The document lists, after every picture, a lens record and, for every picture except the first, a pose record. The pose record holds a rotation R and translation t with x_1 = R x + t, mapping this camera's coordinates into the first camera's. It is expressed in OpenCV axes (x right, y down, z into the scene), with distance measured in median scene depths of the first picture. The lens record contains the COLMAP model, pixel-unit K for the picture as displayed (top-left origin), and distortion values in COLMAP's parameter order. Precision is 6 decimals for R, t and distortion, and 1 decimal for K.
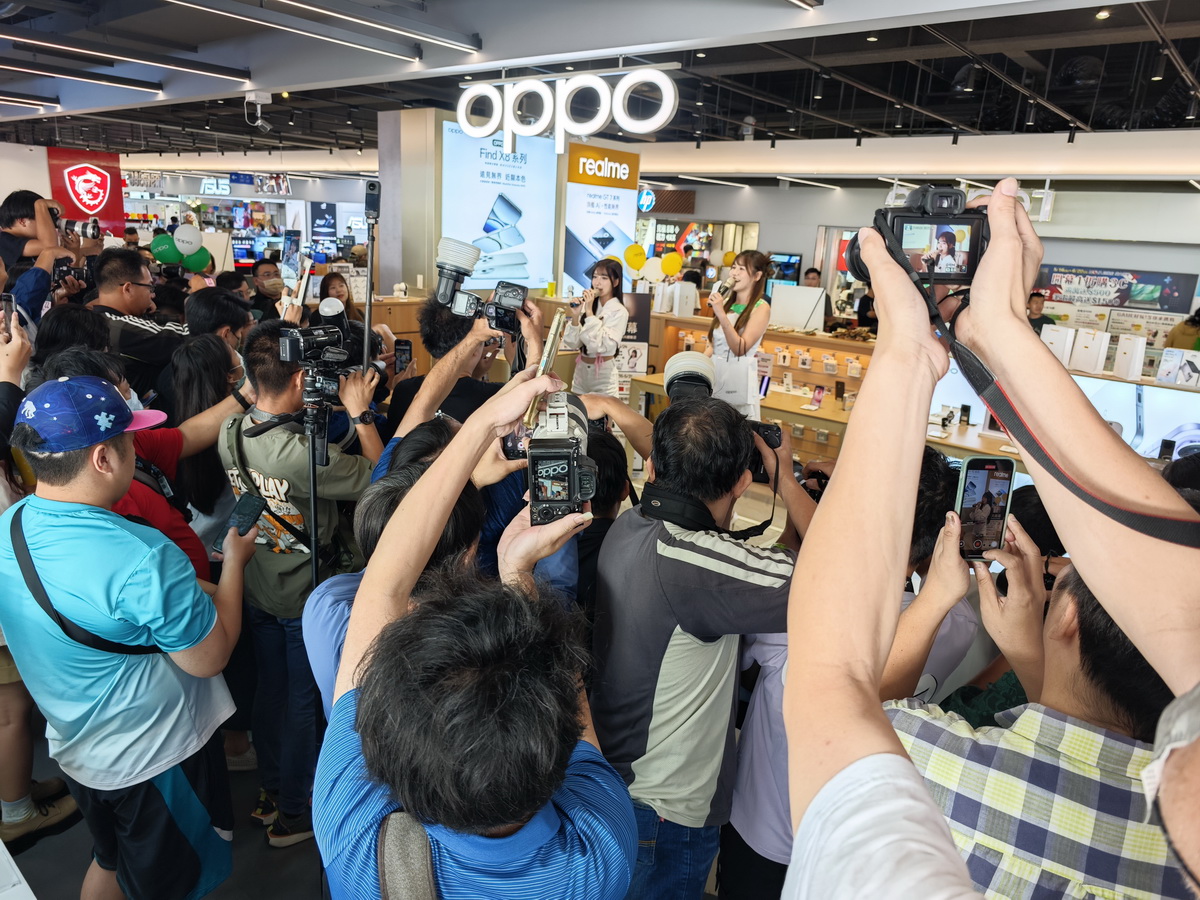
lens RADIAL K [[826.9, 0, 601.0], [0, 826.9, 452.4], [0, 0, 1]] dist [-0.002361, 0.009673]
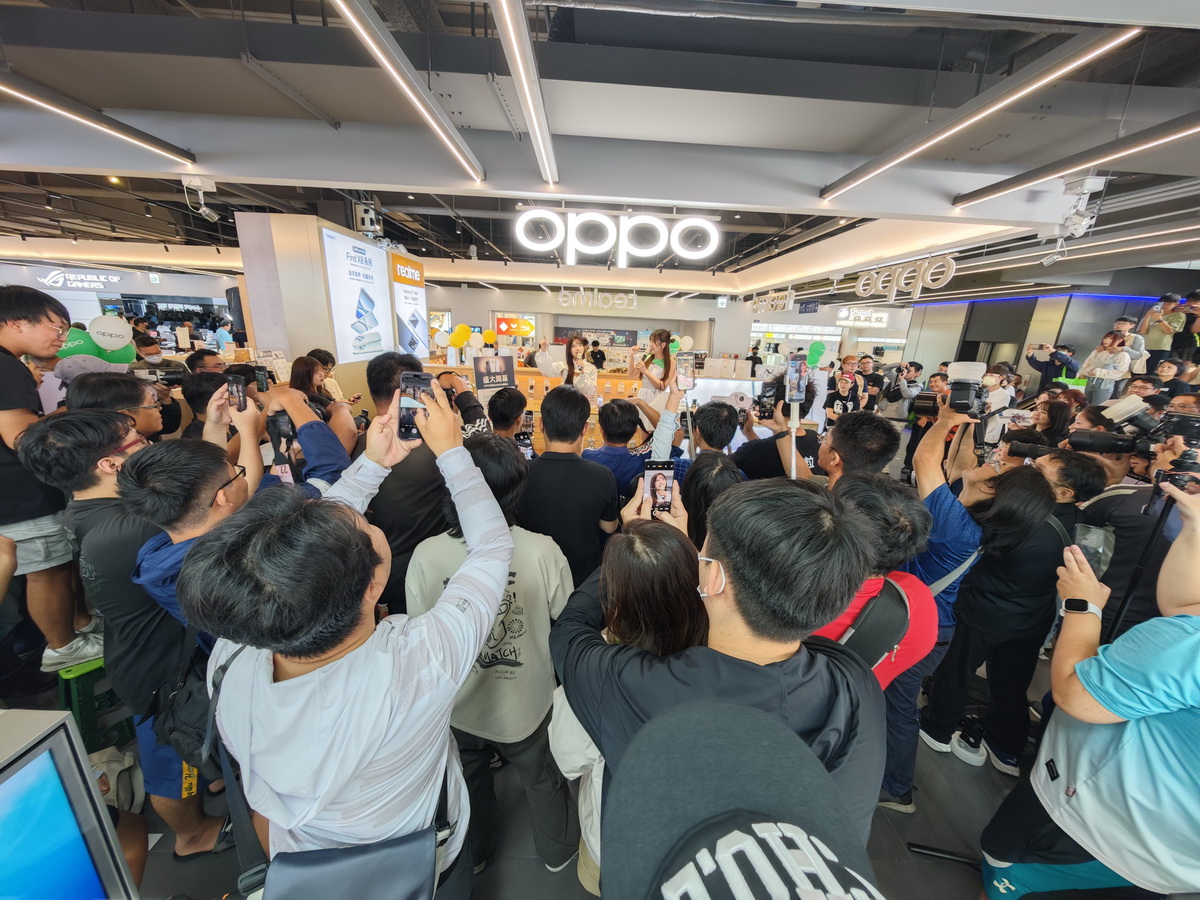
lens RADIAL K [[424.6, 0, 602.2], [0, 424.6, 442.0], [0, 0, 1]] dist [0.002367, -0.000094]
pose [[0.745578, -0.198764, 0.636087, -0.280413], [0.174100, 0.979433, 0.101985, -0.064470], [-0.643275, 0.034705, 0.764848, 0.207988]]
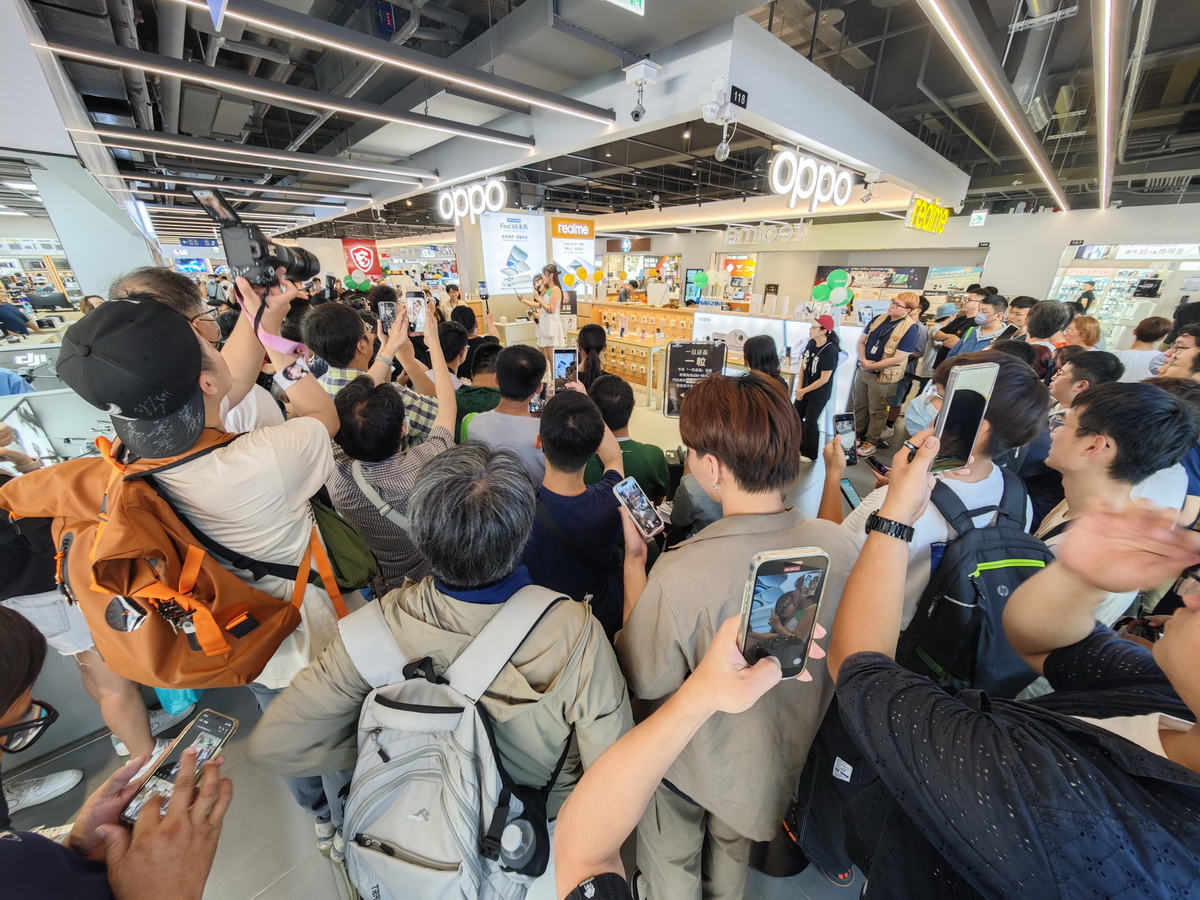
lens RADIAL K [[435.9, 0, 600.3], [0, 435.9, 444.4], [0, 0, 1]] dist [-0.004788, 0.000156]
pose [[0.991411, -0.010700, -0.130347, 0.198539], [0.026687, 0.992229, 0.121528, 0.044890], [0.128034, -0.123963, 0.983992, -0.085628]]
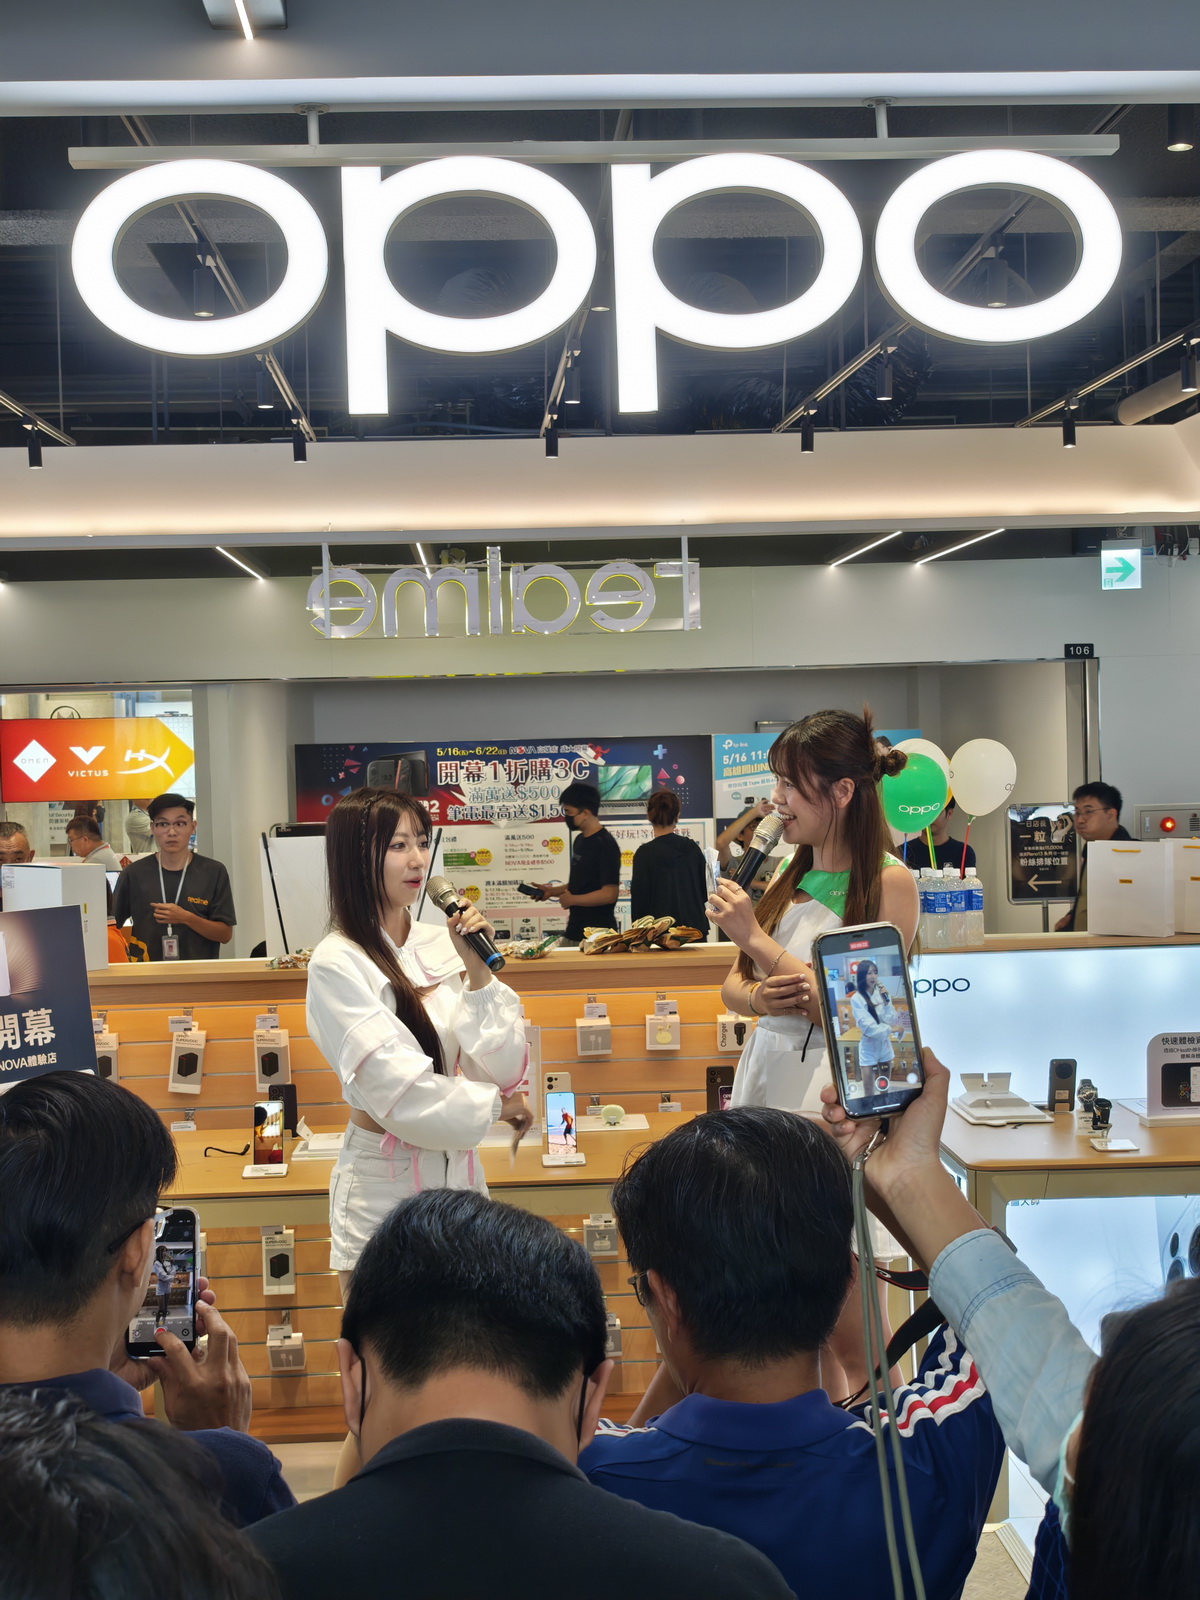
lens RADIAL K [[2149.0, 0, 603.4], [0, 2149.0, 808.4], [0, 0, 1]] dist [0.164938, -0.522216]
pose [[0.717884, -0.103997, 0.688351, -0.262014], [0.248757, 0.961820, -0.114118, -0.069385], [-0.650201, 0.253156, 0.716345, 0.235288]]
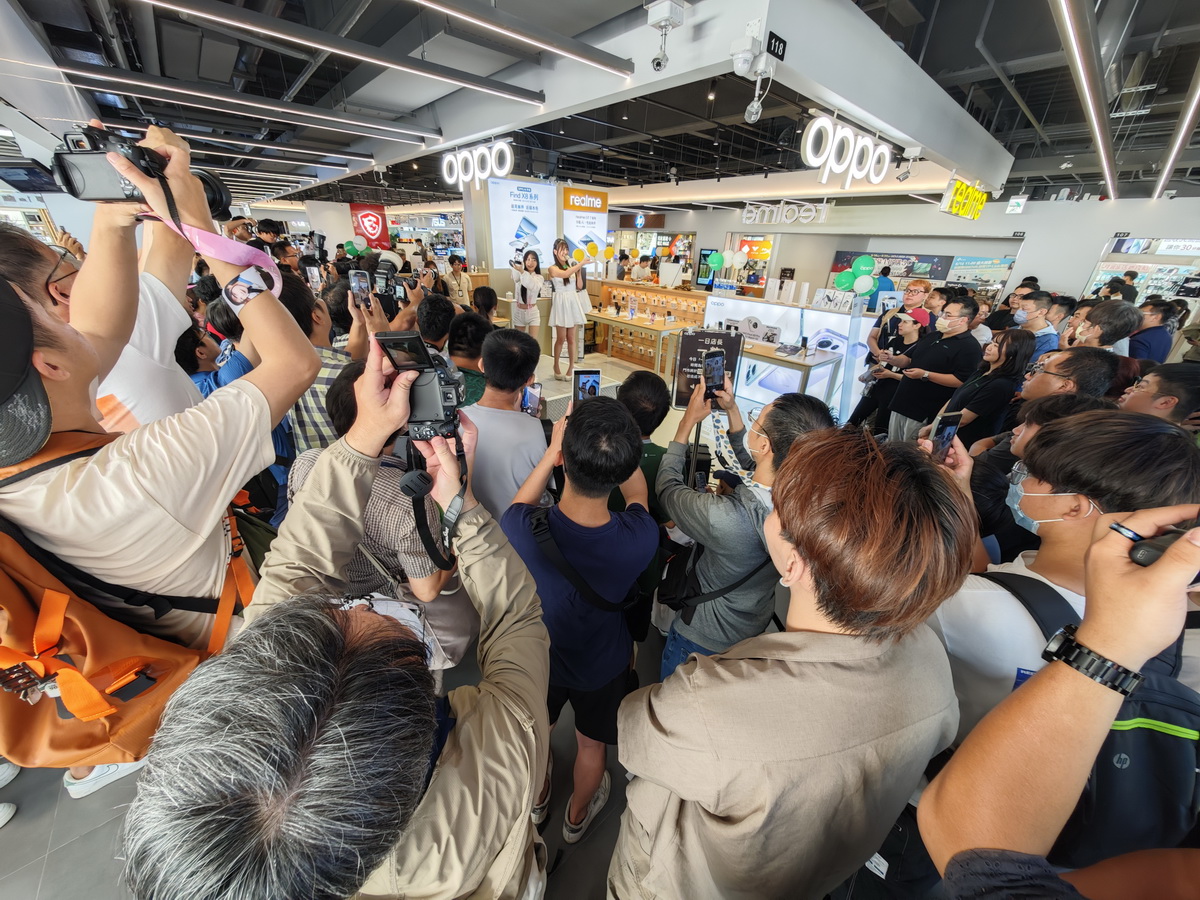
lens RADIAL K [[427.4, 0, 599.9], [0, 427.4, 449.0], [0, 0, 1]] dist [0.000826, -0.000344]
pose [[0.989203, 0.040204, -0.140930, 0.197763], [-0.013873, 0.983005, 0.183054, 0.037092], [0.145894, -0.179123, 0.972949, -0.057231]]
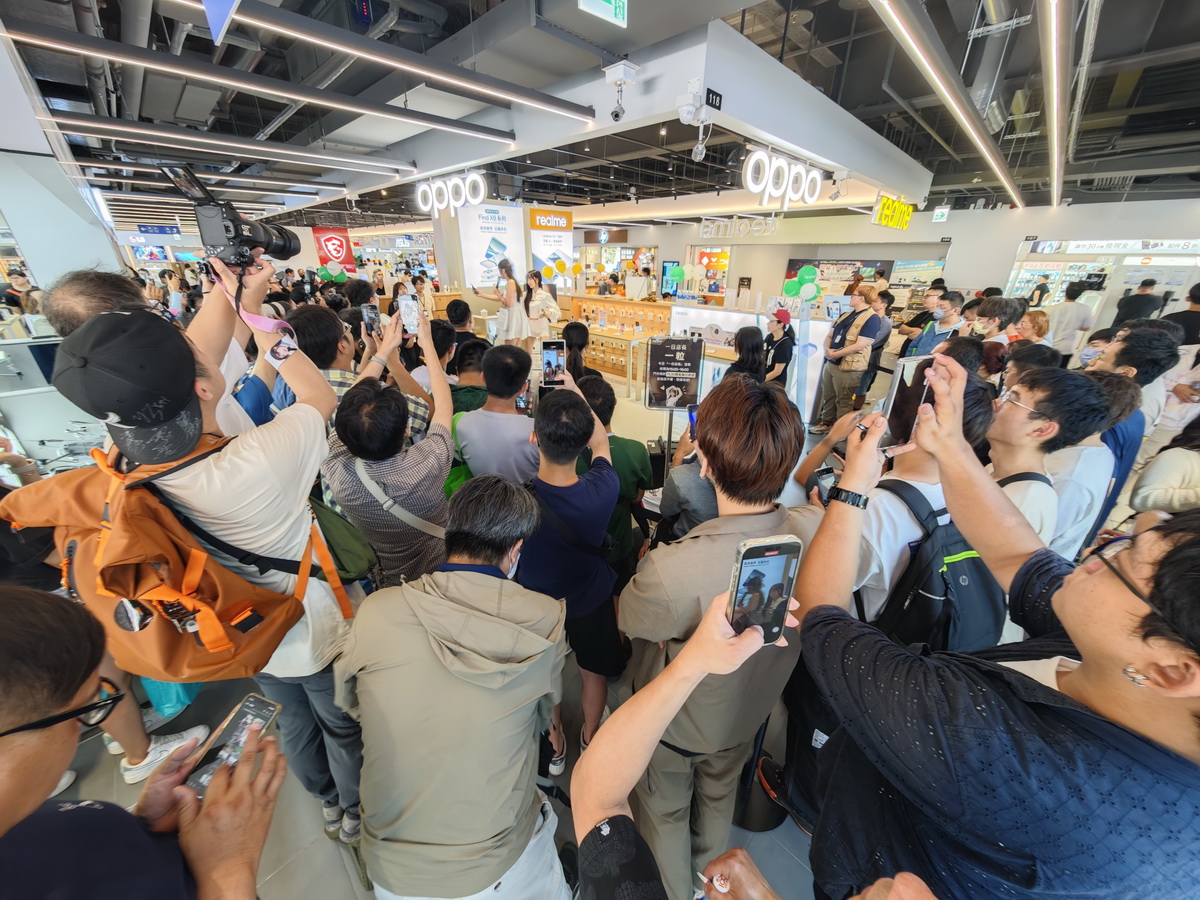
lens RADIAL K [[428.5, 0, 600.6], [0, 428.5, 444.1], [0, 0, 1]] dist [0.006722, -0.002919]
pose [[0.996268, -0.022318, -0.083375, 0.196165], [0.034456, 0.988518, 0.147120, 0.040672], [0.079135, -0.149444, 0.985598, -0.092949]]
